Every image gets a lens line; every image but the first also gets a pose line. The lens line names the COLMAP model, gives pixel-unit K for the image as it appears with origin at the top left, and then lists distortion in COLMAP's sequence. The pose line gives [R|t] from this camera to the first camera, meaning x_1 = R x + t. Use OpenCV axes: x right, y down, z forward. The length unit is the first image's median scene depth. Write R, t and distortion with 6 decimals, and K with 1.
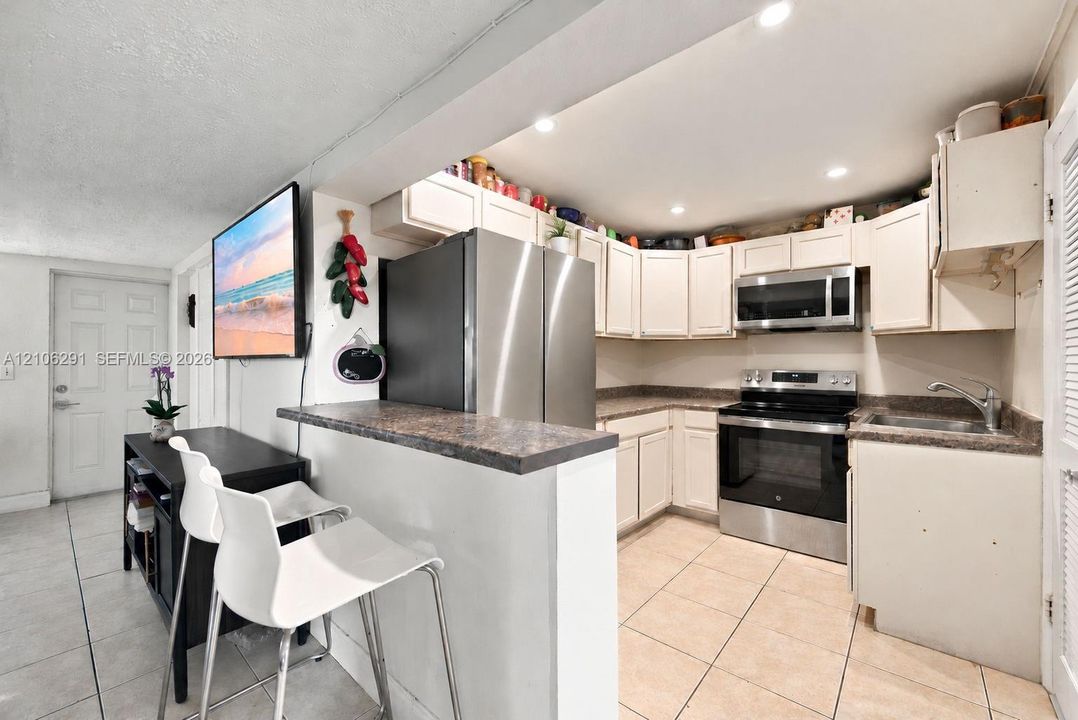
lens RADIAL K [[435.3, 0, 536.5], [0, 435.3, 361.3], [0, 0, 1]] dist [0.004746, -0.000107]
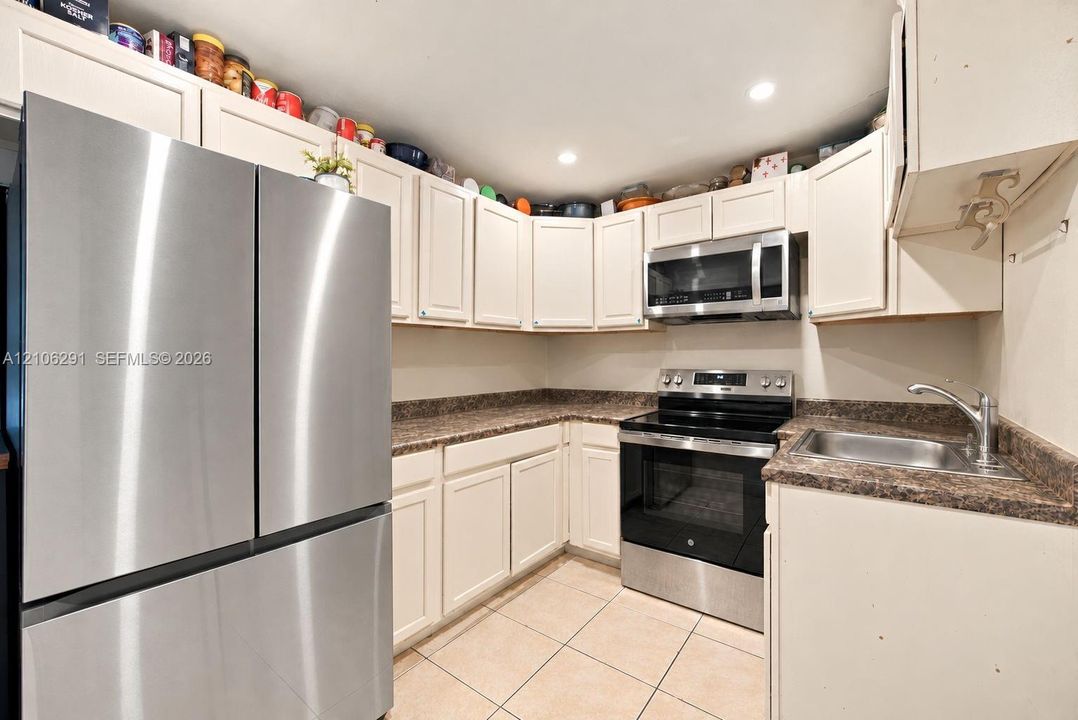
lens RADIAL K [[435.3, 0, 537.0], [0, 435.3, 366.0], [0, 0, 1]] dist [0.004746, -0.000107]
pose [[0.997424, -0.008696, 0.071207, 0.228432], [0.007605, 0.999850, 0.015580, -0.001557], [-0.071332, -0.014998, 0.997340, 0.265276]]
